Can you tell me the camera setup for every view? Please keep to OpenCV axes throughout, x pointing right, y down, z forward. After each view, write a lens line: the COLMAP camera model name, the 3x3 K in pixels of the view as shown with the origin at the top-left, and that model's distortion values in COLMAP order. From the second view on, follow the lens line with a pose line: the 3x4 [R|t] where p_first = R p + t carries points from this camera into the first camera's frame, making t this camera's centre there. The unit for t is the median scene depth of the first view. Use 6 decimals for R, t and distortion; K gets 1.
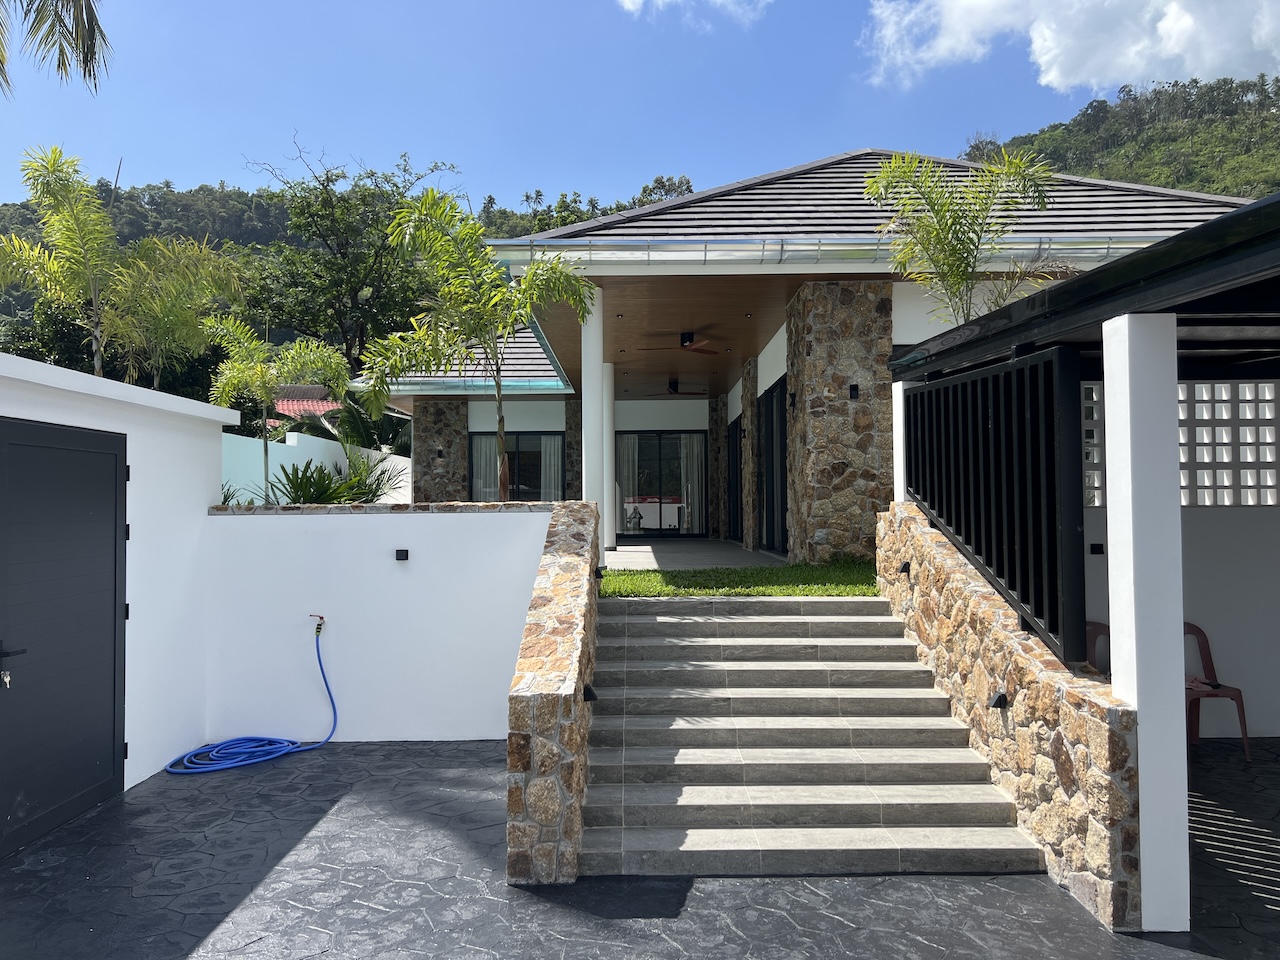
lens RADIAL K [[954.2, 0, 633.0], [0, 954.2, 480.5], [0, 0, 1]] dist [0.067776, -0.075497]
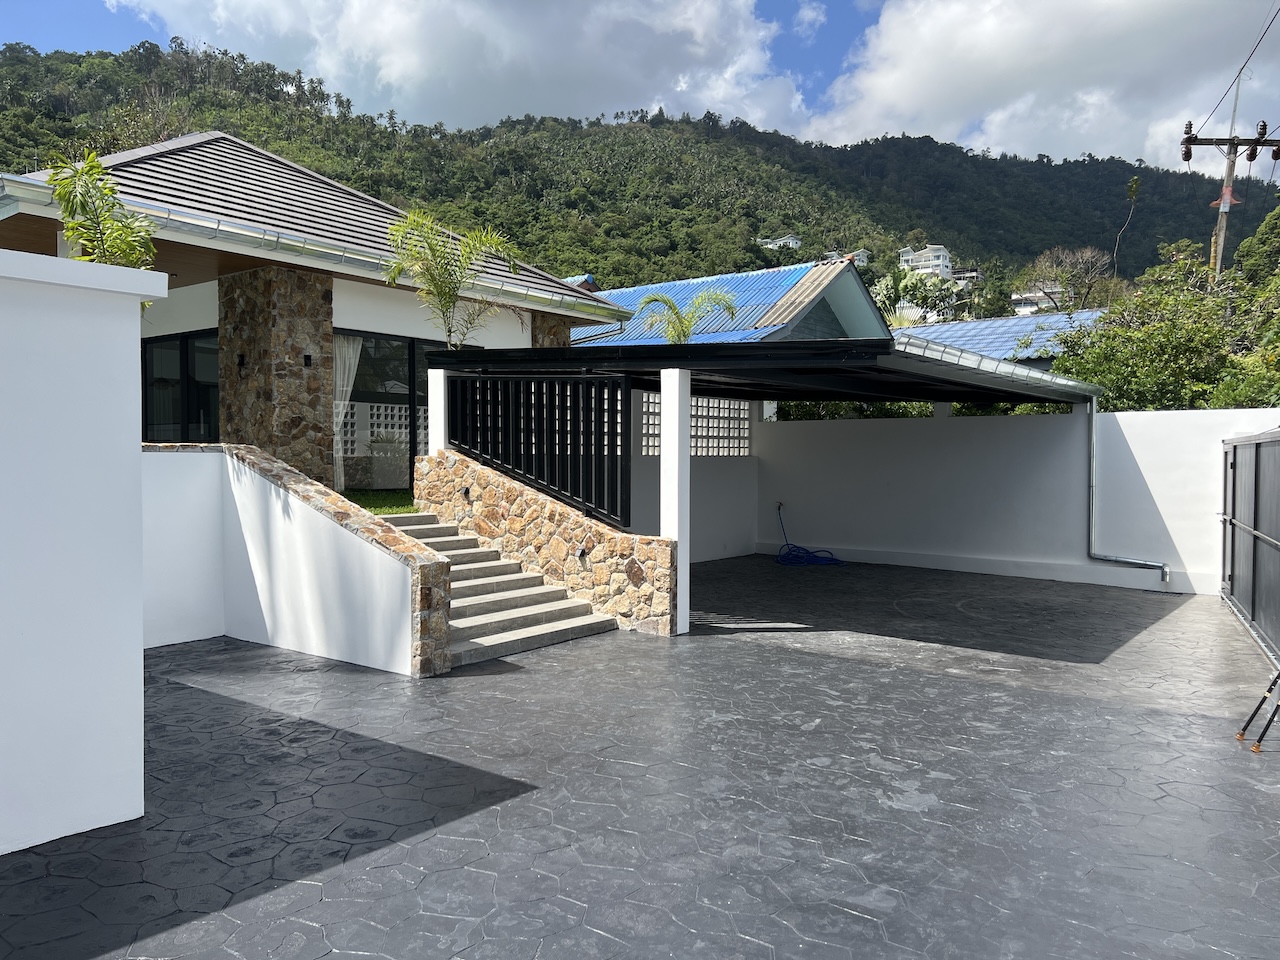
lens RADIAL K [[954.2, 0, 633.0], [0, 954.2, 480.5], [0, 0, 1]] dist [0.067776, -0.075497]
pose [[0.604907, -0.008120, 0.796255, -0.517071], [-0.032654, 0.998854, 0.034993, 0.006165], [-0.795627, -0.047168, 0.603948, -0.110014]]
